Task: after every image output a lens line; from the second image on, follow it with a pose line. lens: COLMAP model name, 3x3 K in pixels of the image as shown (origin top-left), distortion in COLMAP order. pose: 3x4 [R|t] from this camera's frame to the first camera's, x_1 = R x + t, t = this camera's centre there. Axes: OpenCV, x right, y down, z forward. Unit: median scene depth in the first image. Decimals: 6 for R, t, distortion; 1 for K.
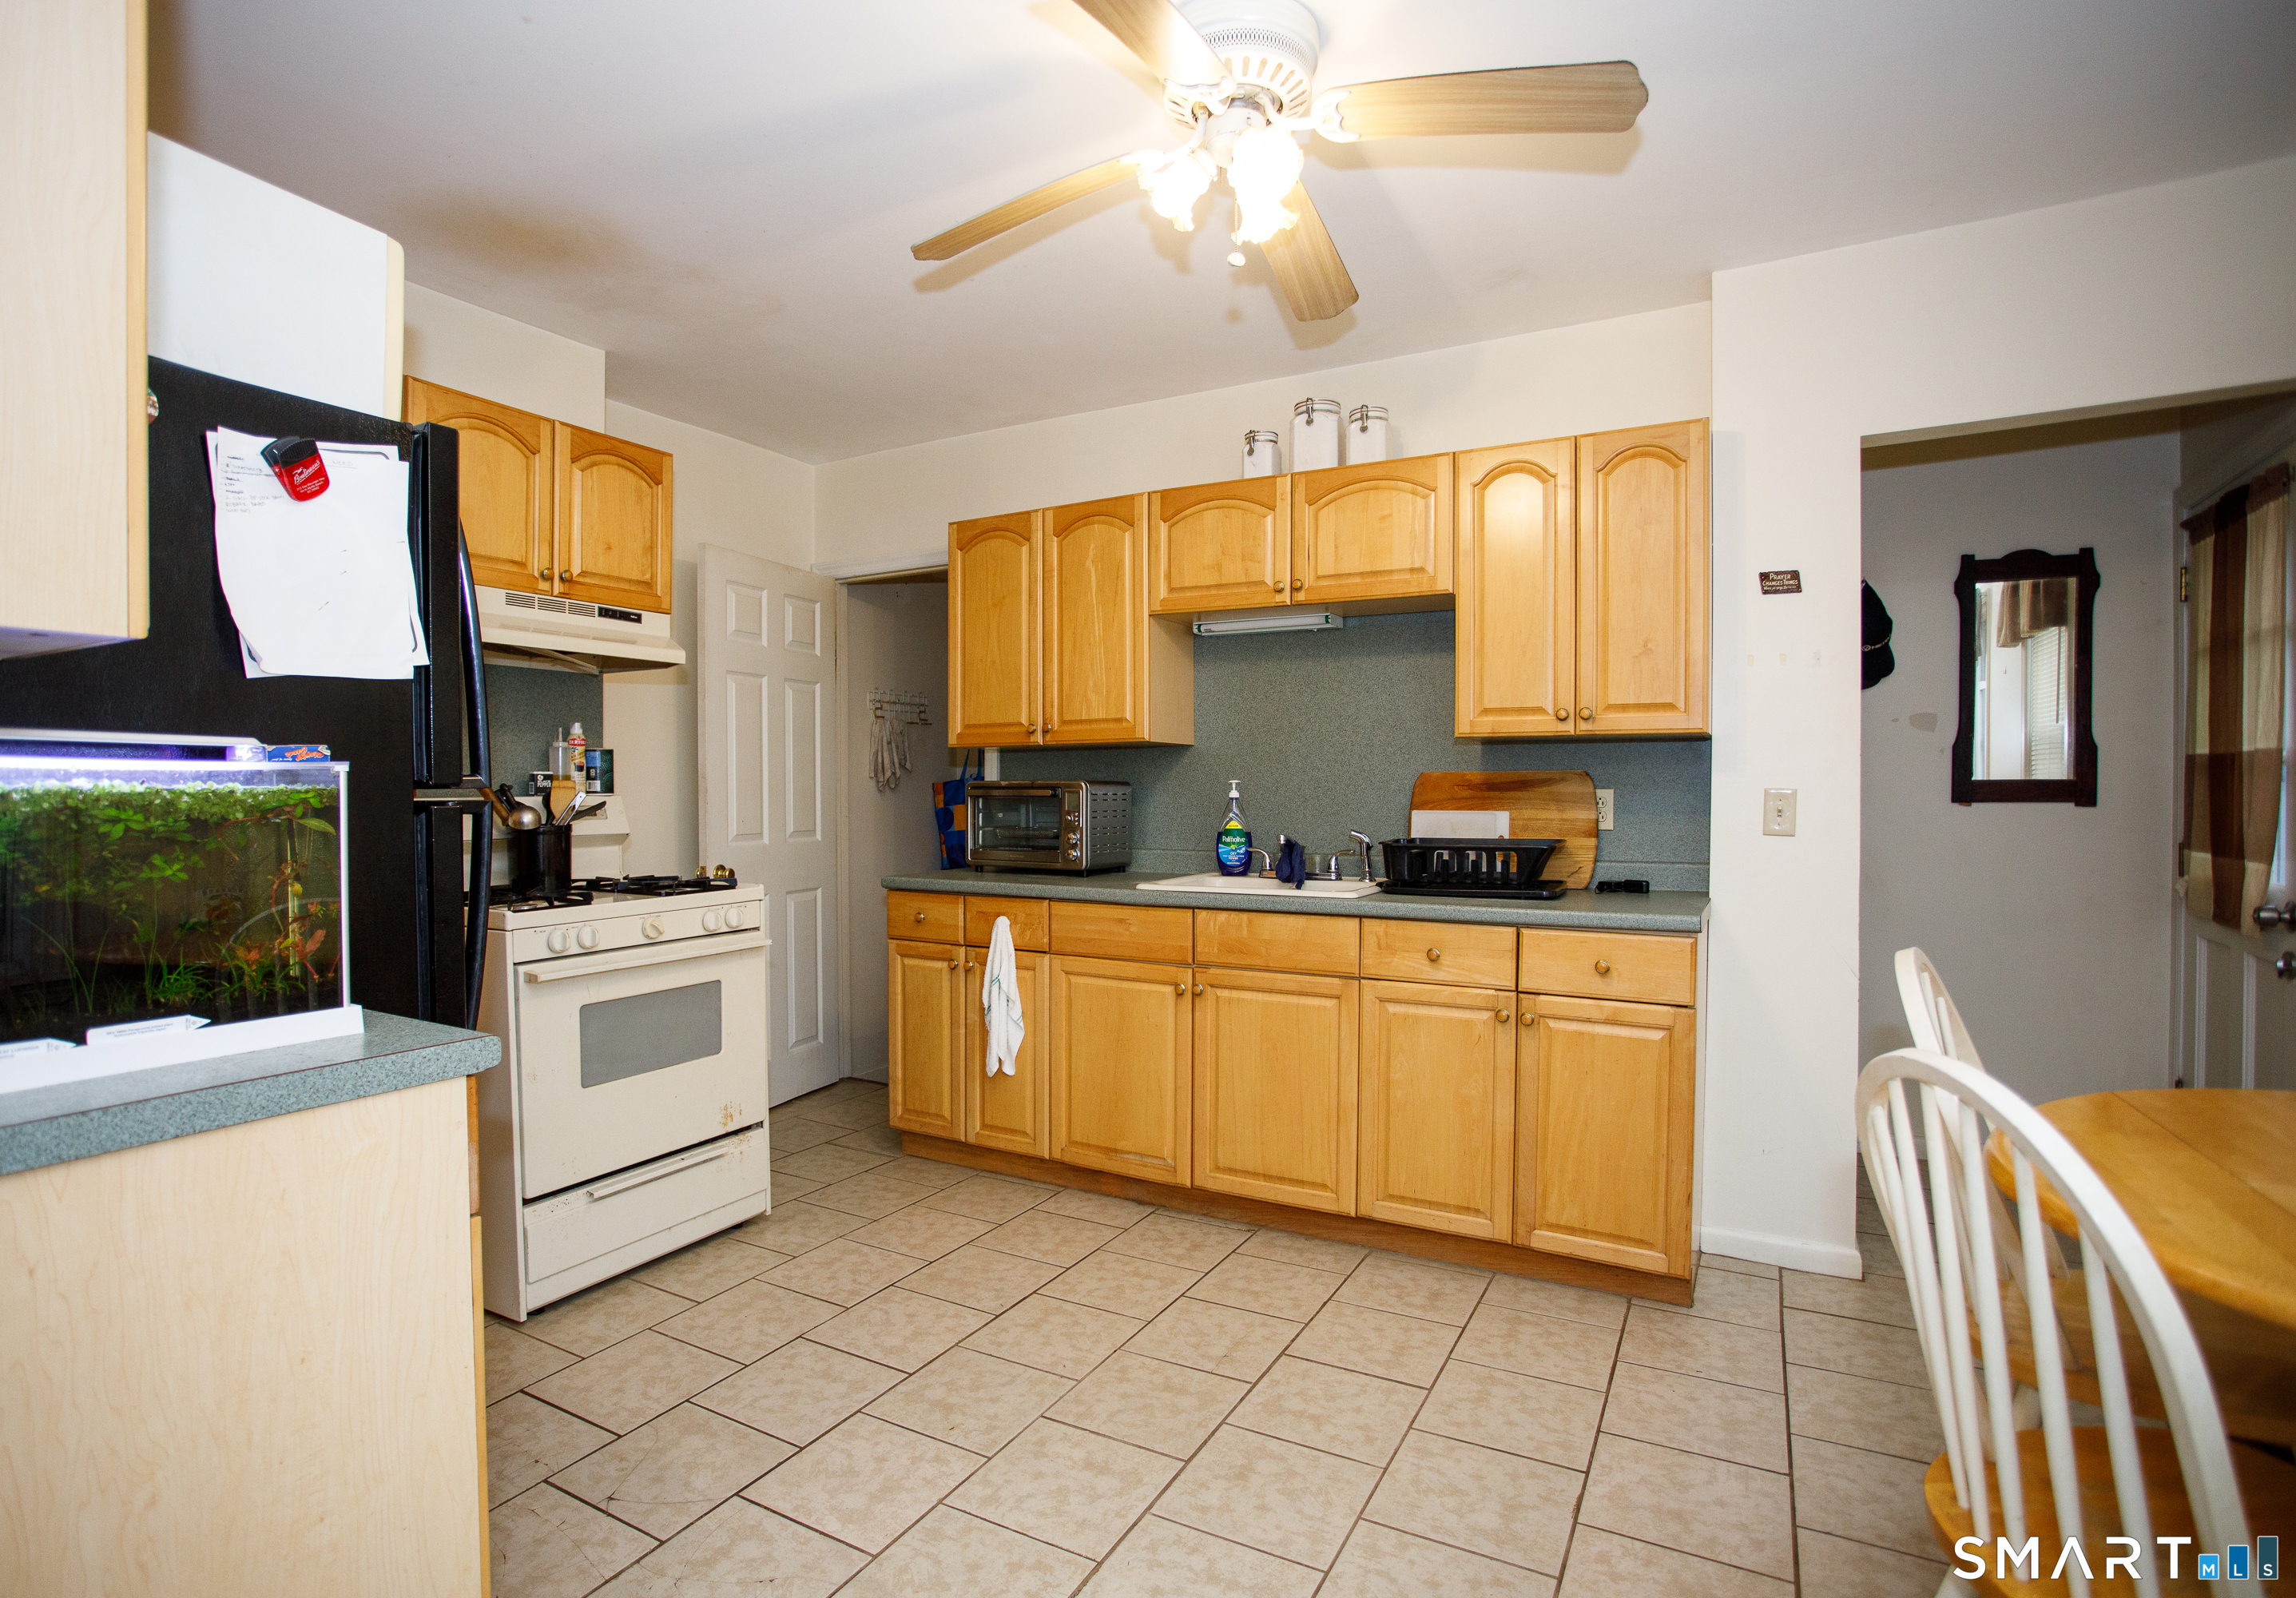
lens RADIAL K [[1124.0, 0, 1142.4], [0, 1124.0, 793.1], [0, 0, 1]] dist [-0.025494, 0.000064]
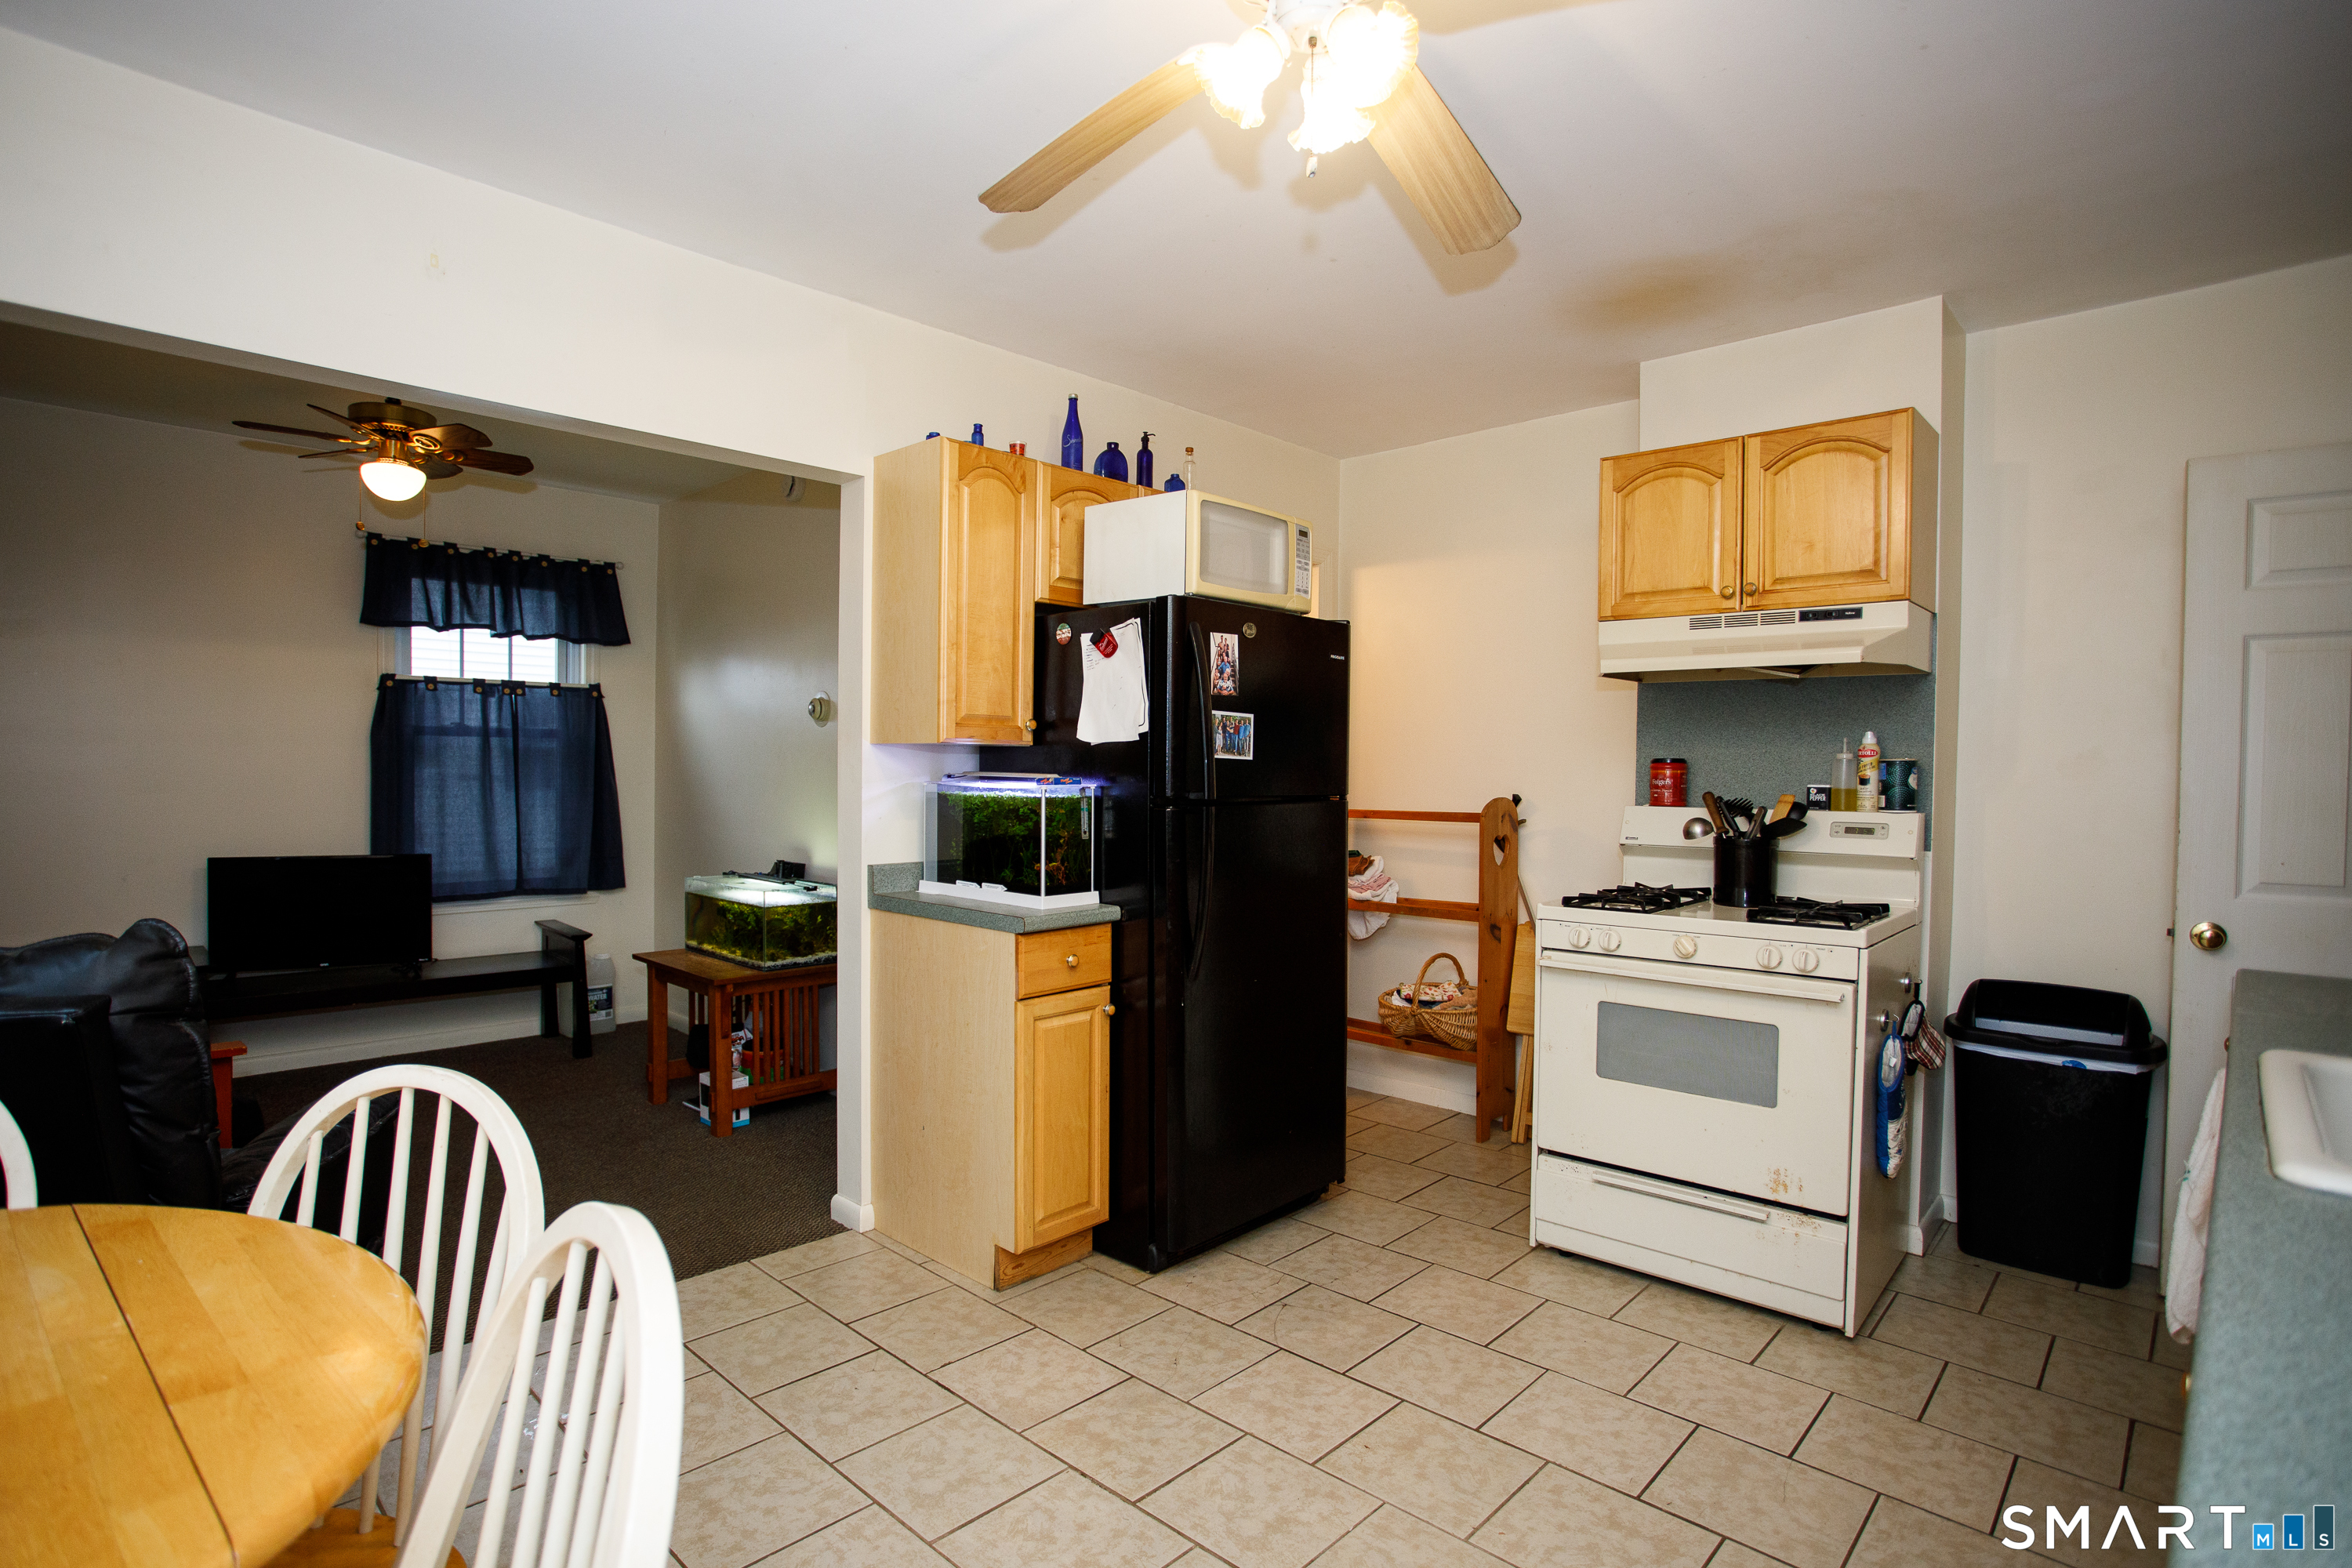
lens RADIAL K [[1190.9, 0, 1168.4], [0, 1190.9, 789.7], [0, 0, 1]] dist [-0.018807, -0.000168]
pose [[-0.230292, 0.019093, -0.972934, 0.727317], [-0.016520, 0.999587, 0.023527, -0.037249], [0.972981, 0.021491, -0.229881, 0.854896]]
